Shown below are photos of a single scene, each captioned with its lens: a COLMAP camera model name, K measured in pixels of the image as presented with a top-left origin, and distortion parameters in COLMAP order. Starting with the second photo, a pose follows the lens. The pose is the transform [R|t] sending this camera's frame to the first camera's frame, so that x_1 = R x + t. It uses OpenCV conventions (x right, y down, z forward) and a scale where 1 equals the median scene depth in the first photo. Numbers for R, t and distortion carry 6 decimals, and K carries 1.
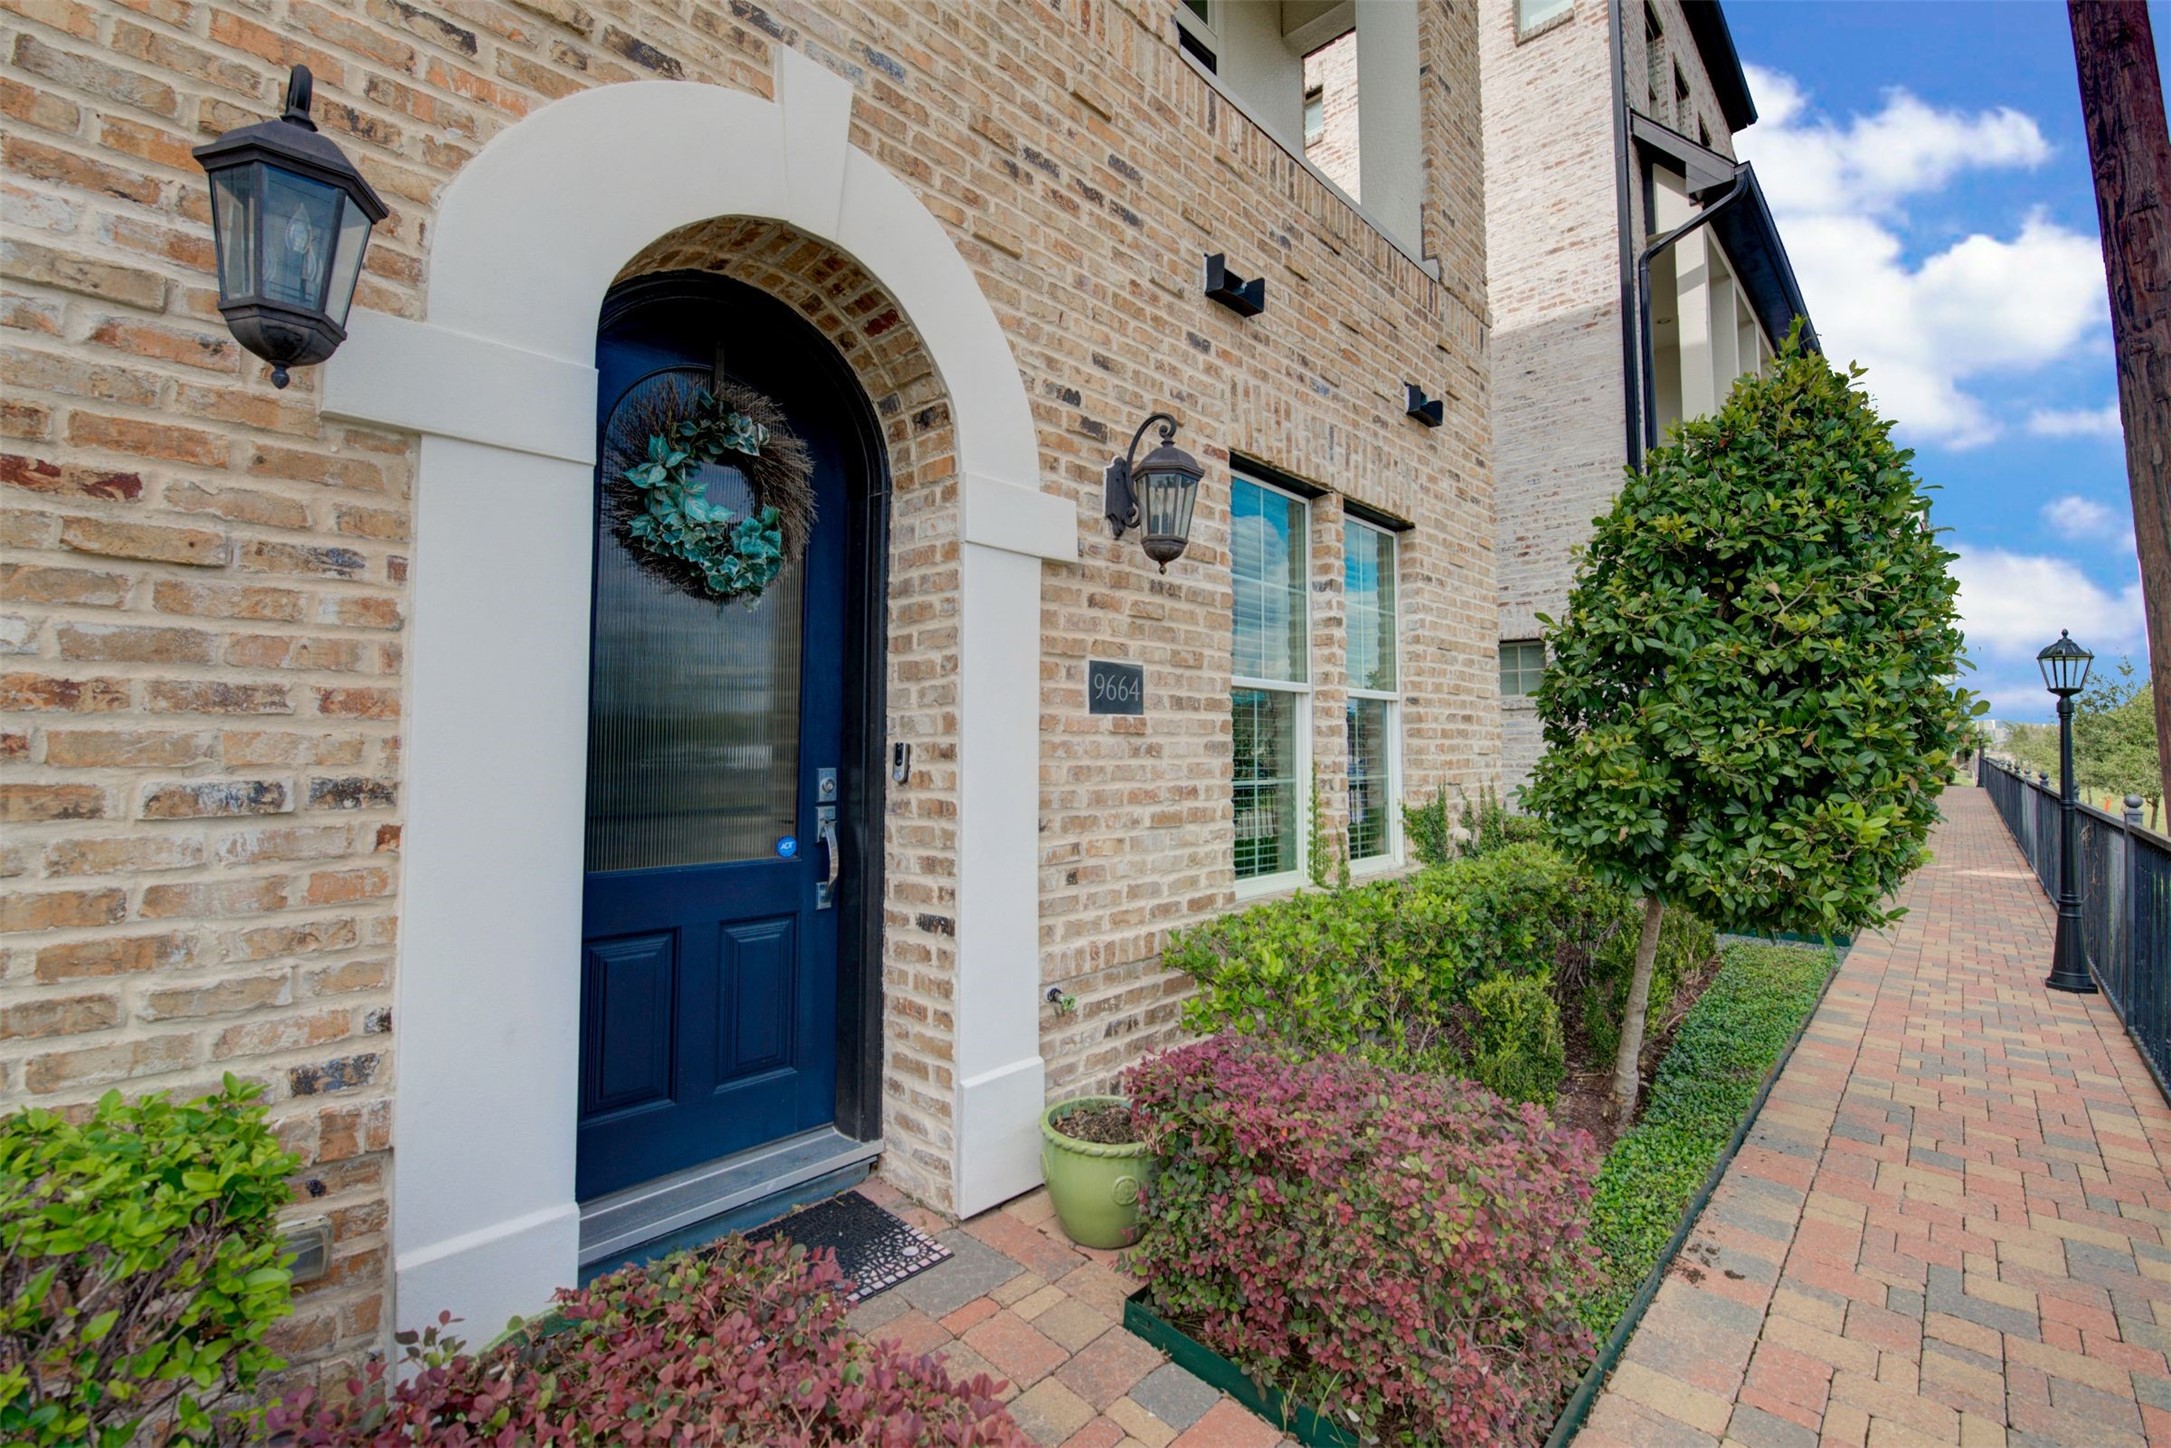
lens RADIAL K [[958.5, 0, 1081.2], [0, 958.5, 692.8], [0, 0, 1]] dist [0.000952, -0.012132]
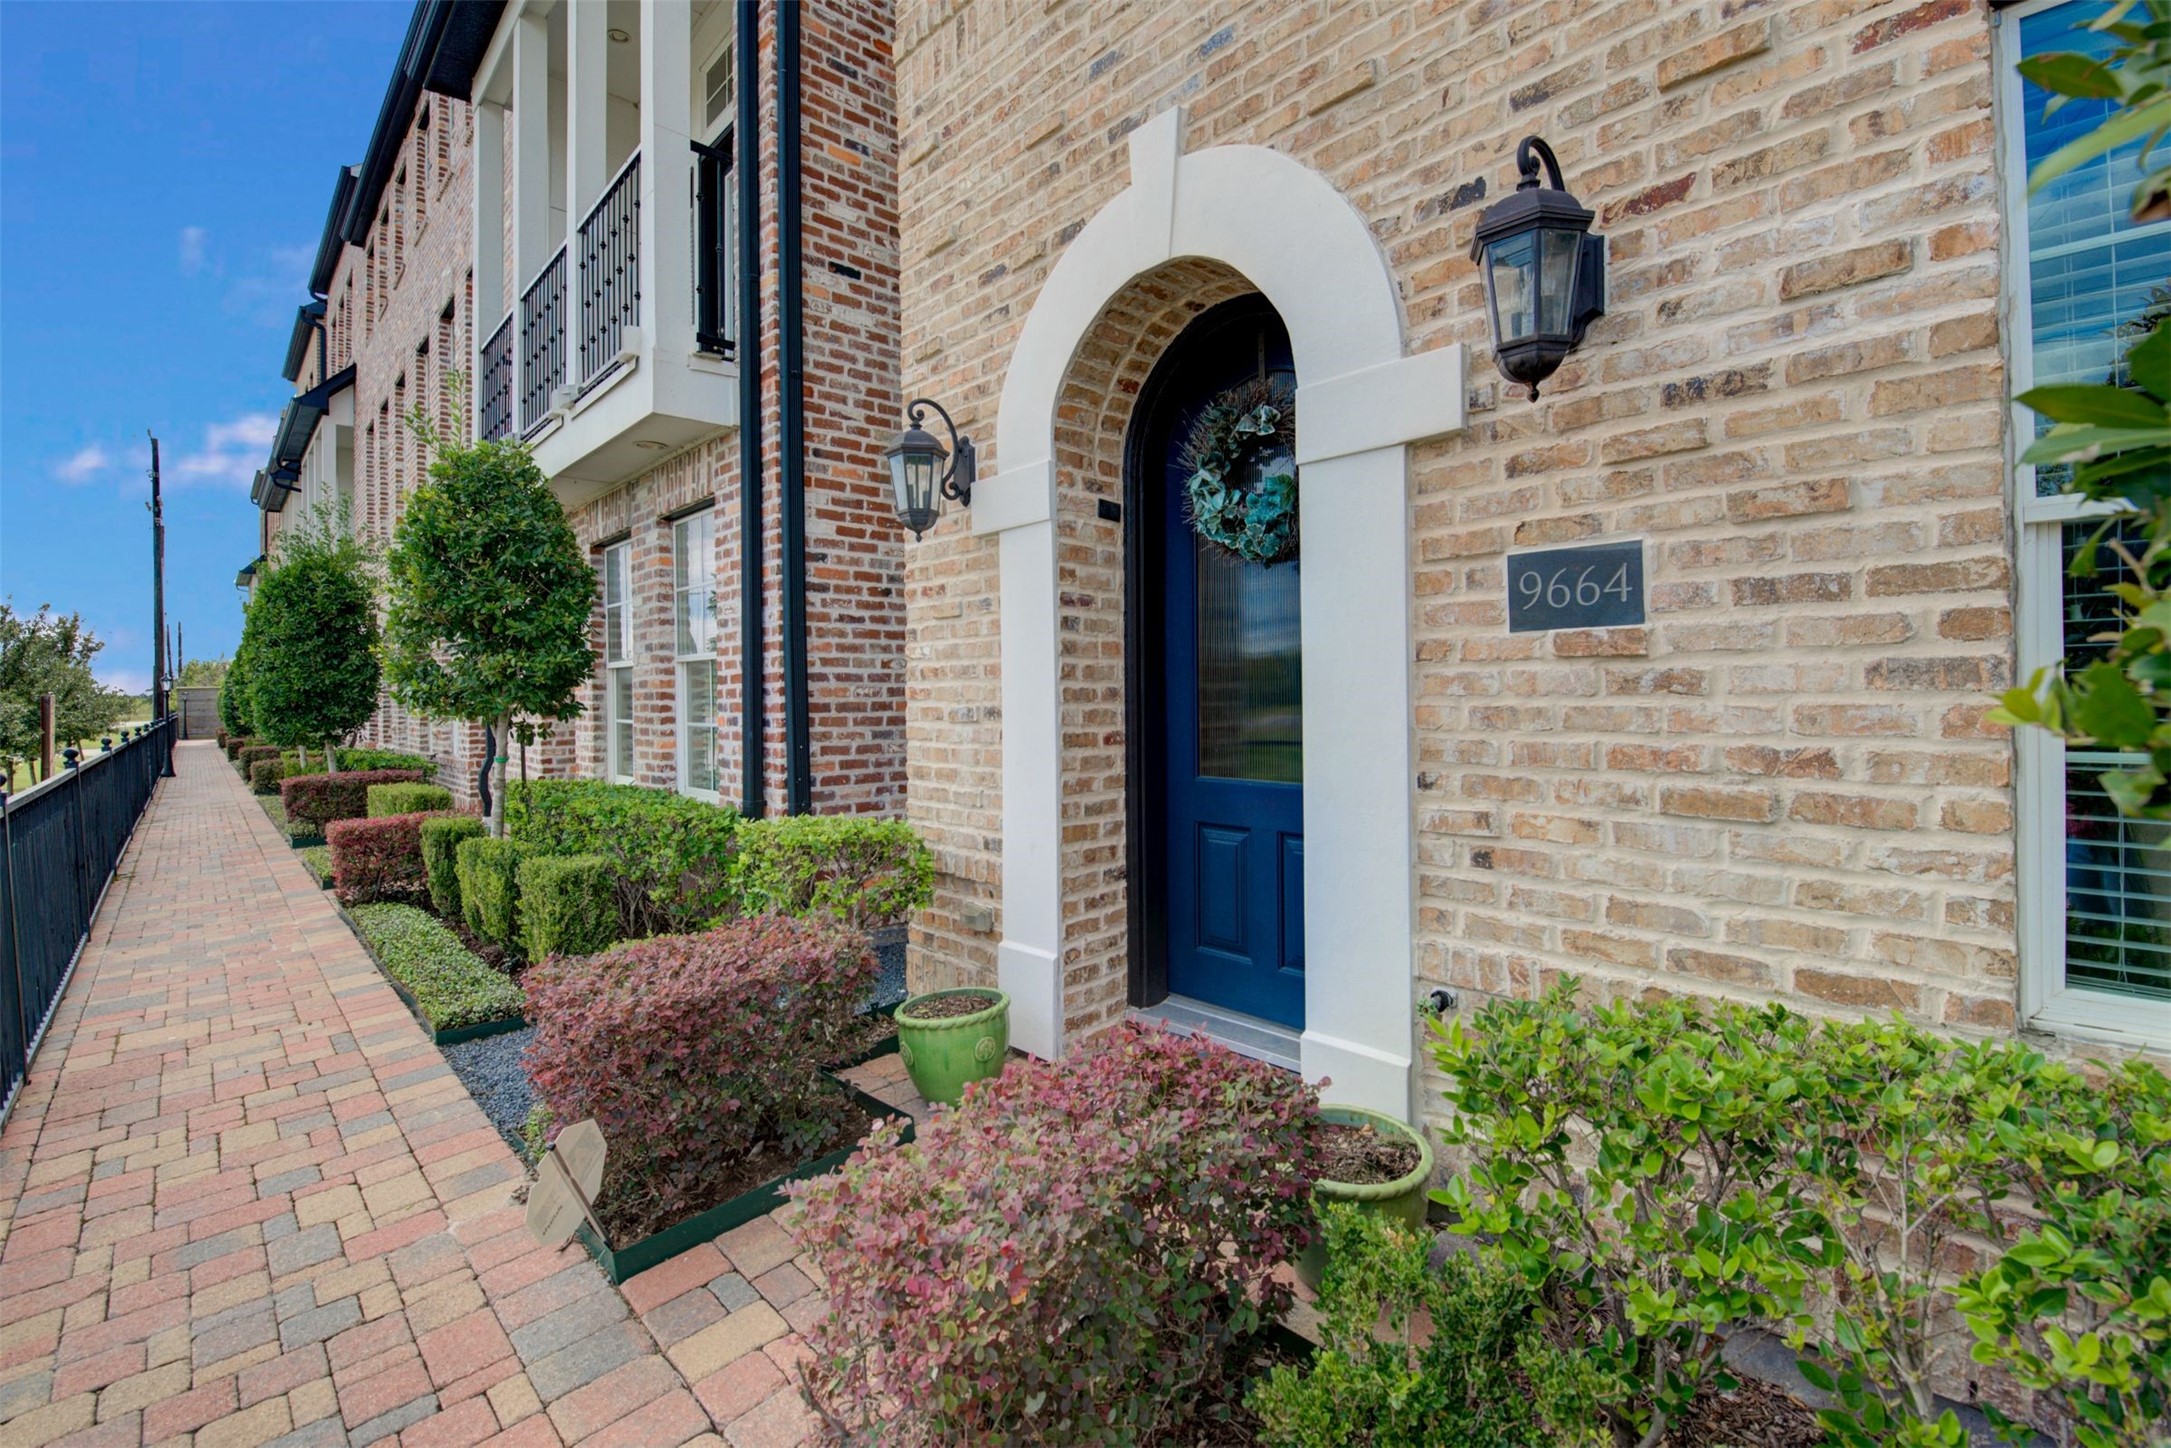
lens RADIAL K [[950.9, 0, 1080.6], [0, 950.9, 699.2], [0, 0, 1]] dist [0.000510, -0.010081]
pose [[-0.065596, 0.003184, -0.997841, 0.738530], [0.070051, 0.997542, -0.001422, 0.050769], [0.995384, -0.069993, -0.065658, 0.751259]]
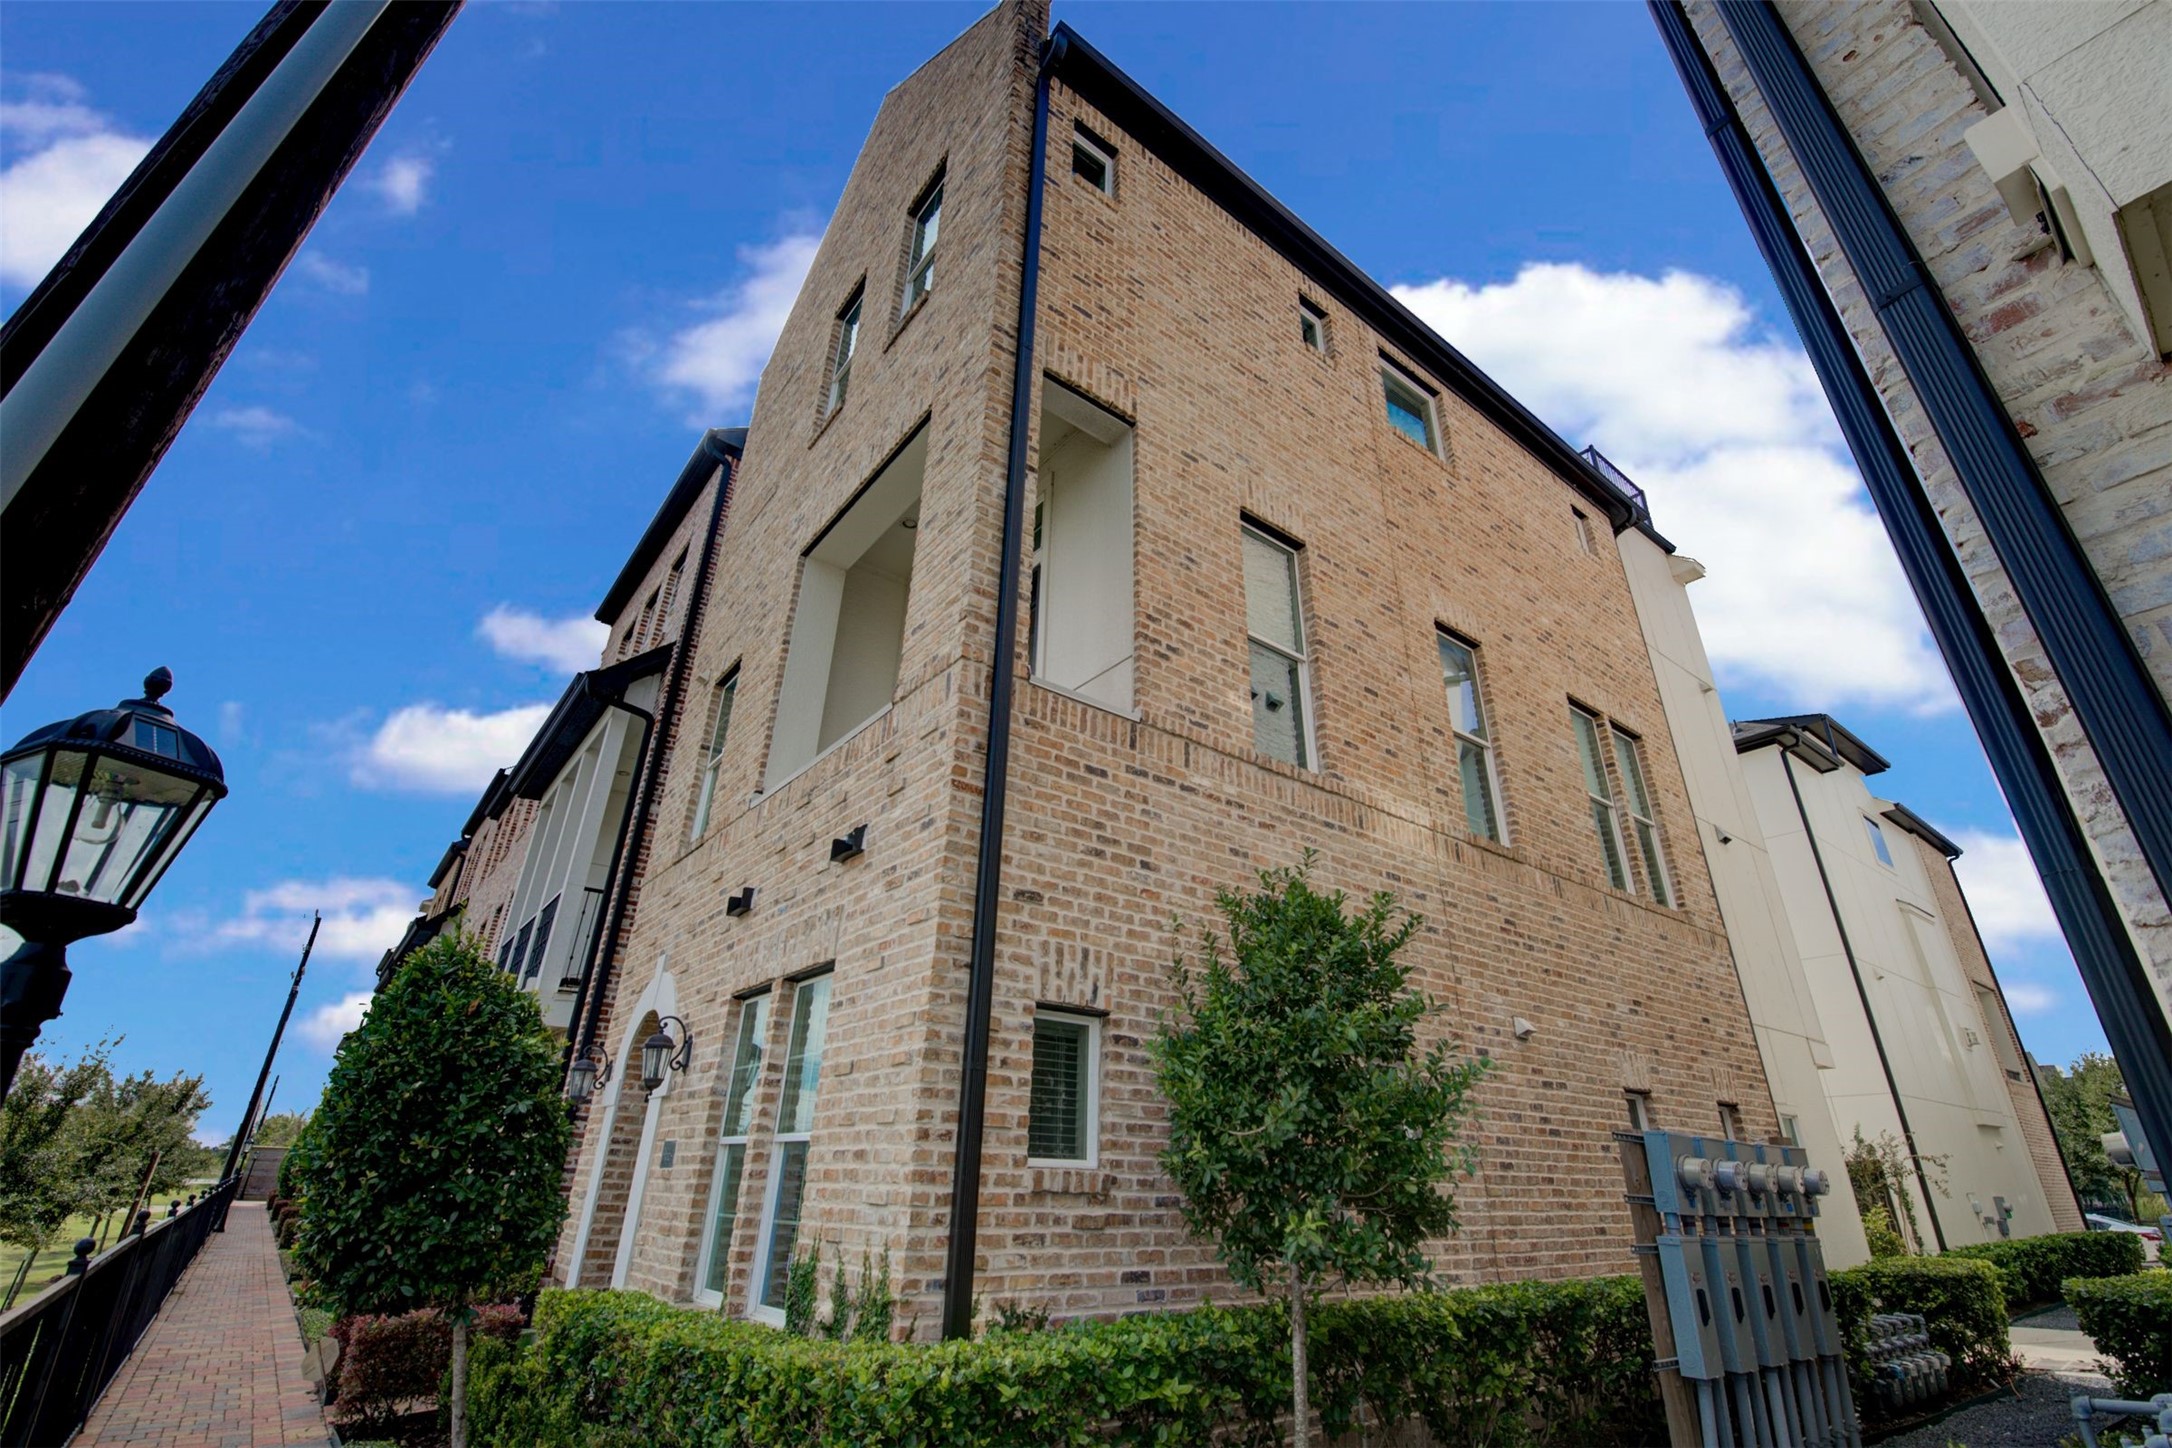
lens RADIAL K [[958.9, 0, 1081.7], [0, 958.9, 692.8], [0, 0, 1]] dist [0.000952, -0.012132]
pose [[-0.158831, -0.455561, -0.875920, 2.489892], [0.039987, 0.883486, -0.466747, 0.132270], [0.986496, -0.109159, -0.122108, 2.592284]]
